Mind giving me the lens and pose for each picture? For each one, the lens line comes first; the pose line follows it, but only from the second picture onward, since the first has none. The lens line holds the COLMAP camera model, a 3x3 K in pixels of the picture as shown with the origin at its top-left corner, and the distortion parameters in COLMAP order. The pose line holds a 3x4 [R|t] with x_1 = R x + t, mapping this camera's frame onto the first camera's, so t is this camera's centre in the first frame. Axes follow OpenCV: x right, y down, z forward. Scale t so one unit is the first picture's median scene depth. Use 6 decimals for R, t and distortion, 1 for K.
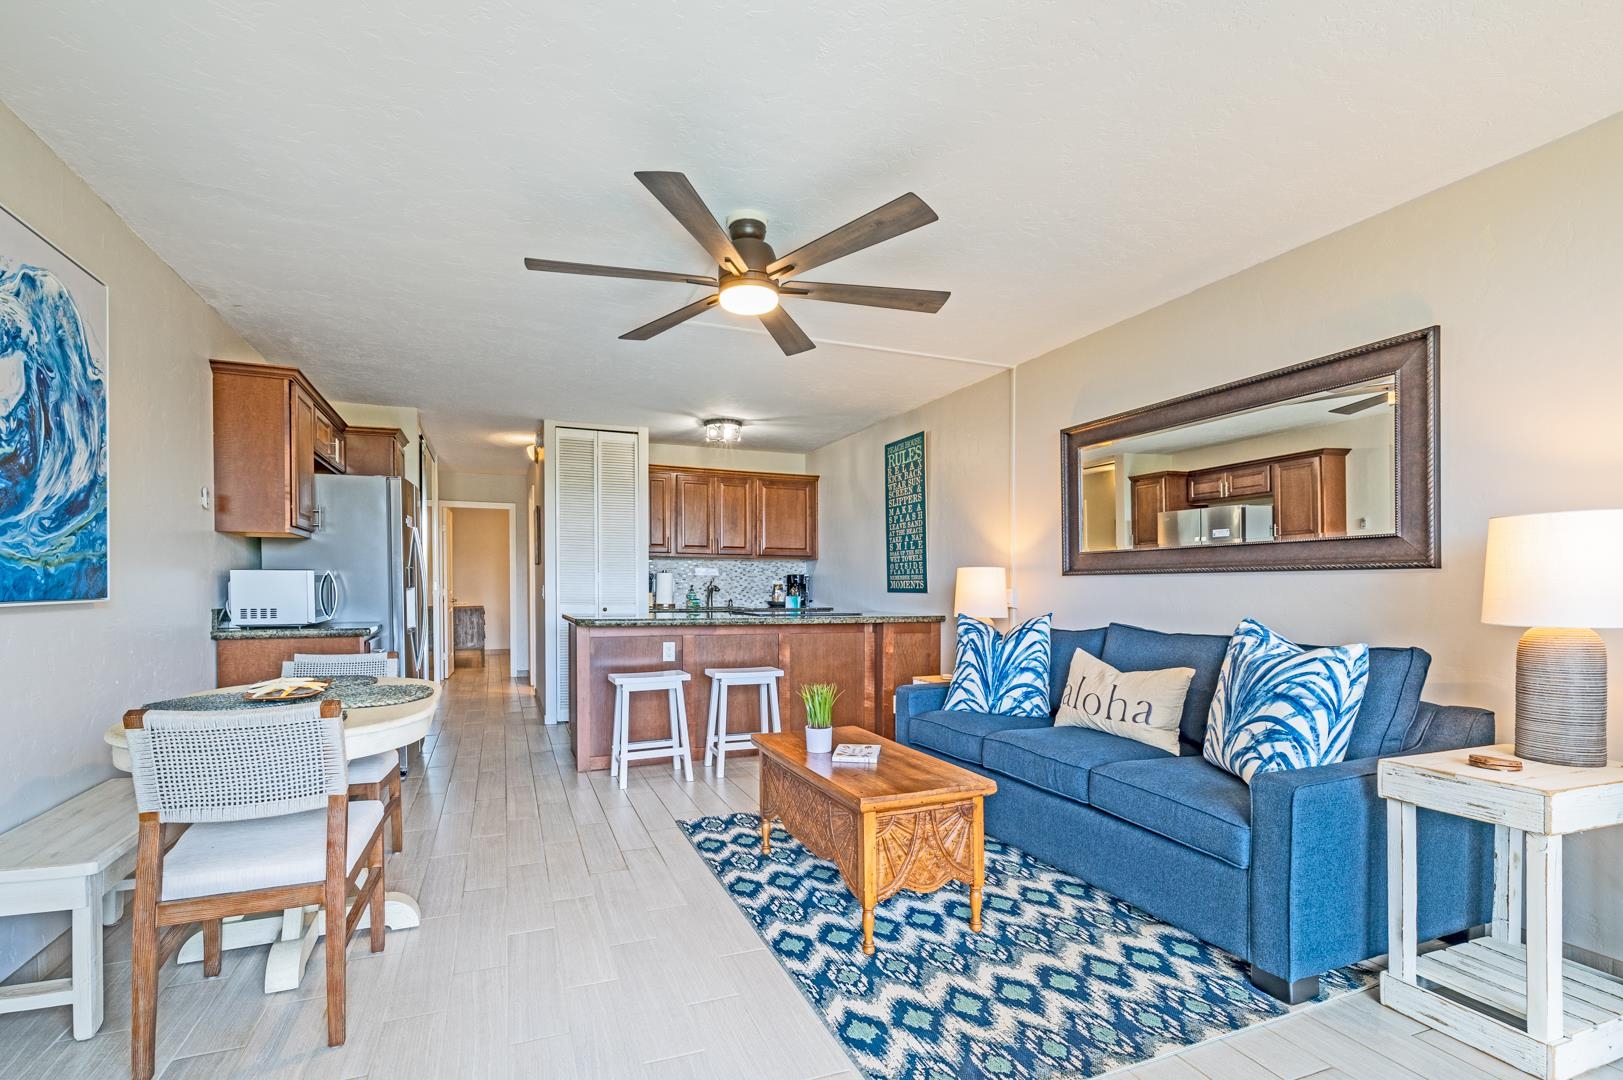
lens RADIAL K [[725.6, 0, 749.9], [0, 725.6, 585.1], [0, 0, 1]] dist [0.007869, -0.002757]
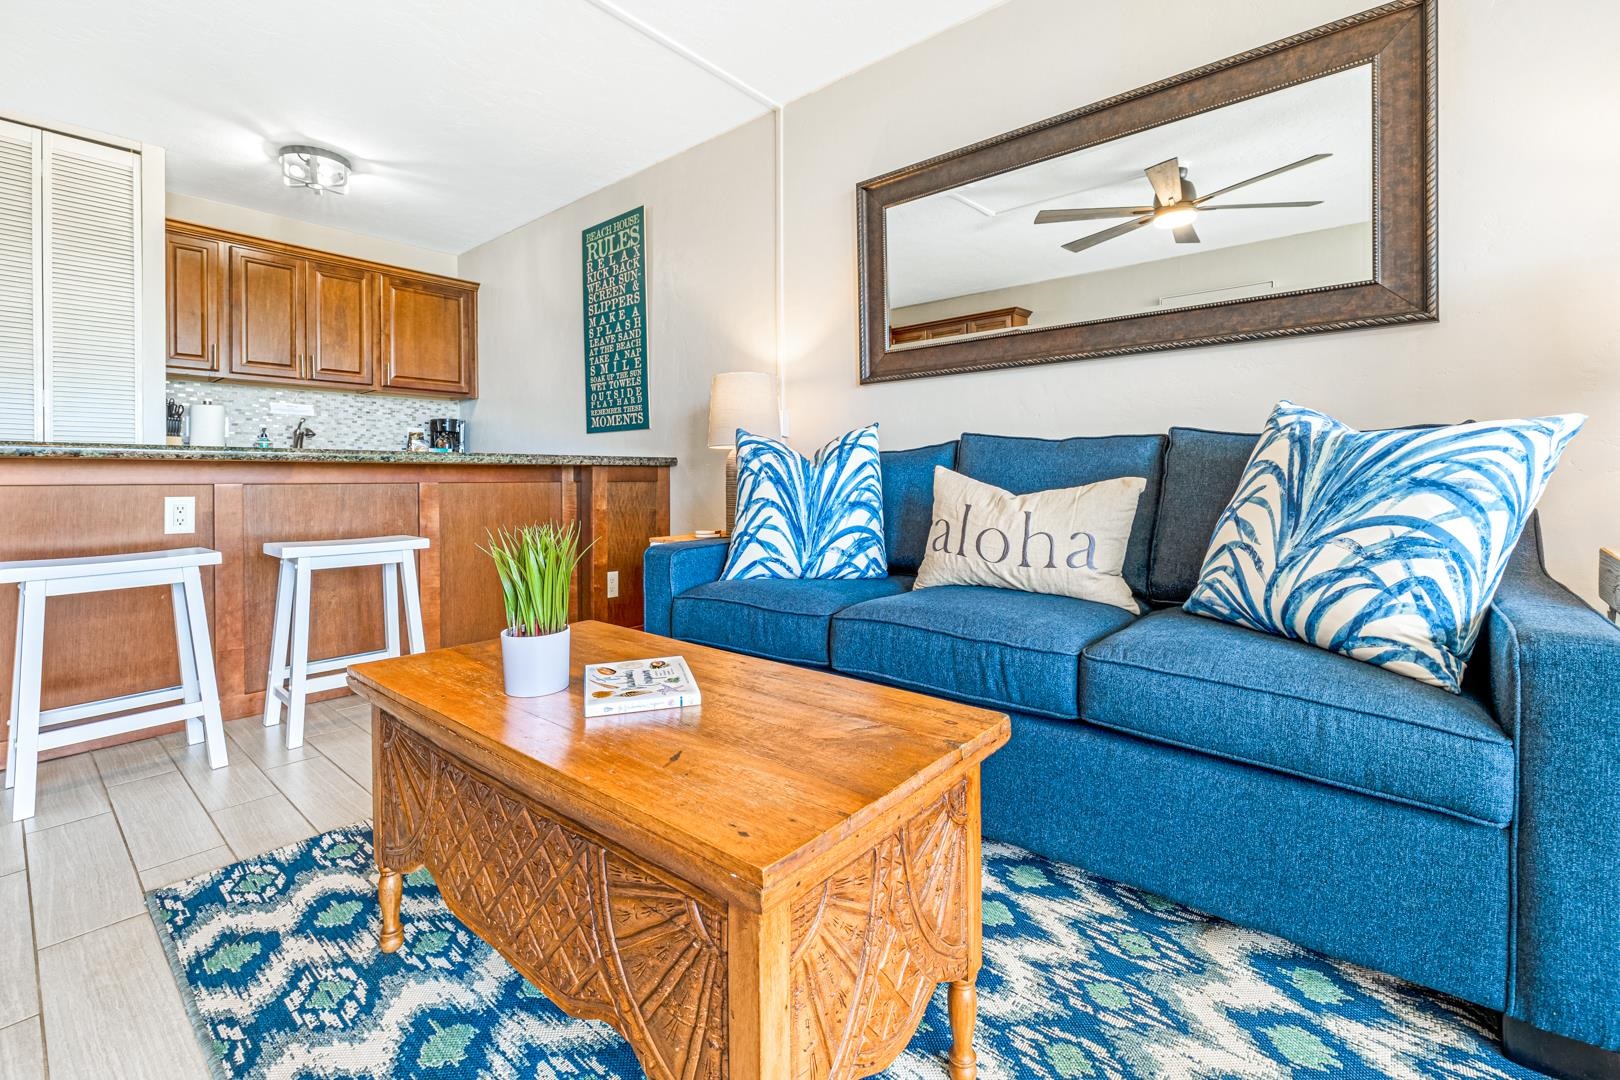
lens RADIAL K [[724.3, 0, 799.2], [0, 724.3, 482.8], [0, 0, 1]] dist [0.007869, -0.002757]
pose [[0.865596, -0.006047, 0.500706, 0.017641], [0.001454, 0.999953, 0.009563, 0.083006], [-0.500741, -0.007550, 0.865564, 0.435273]]
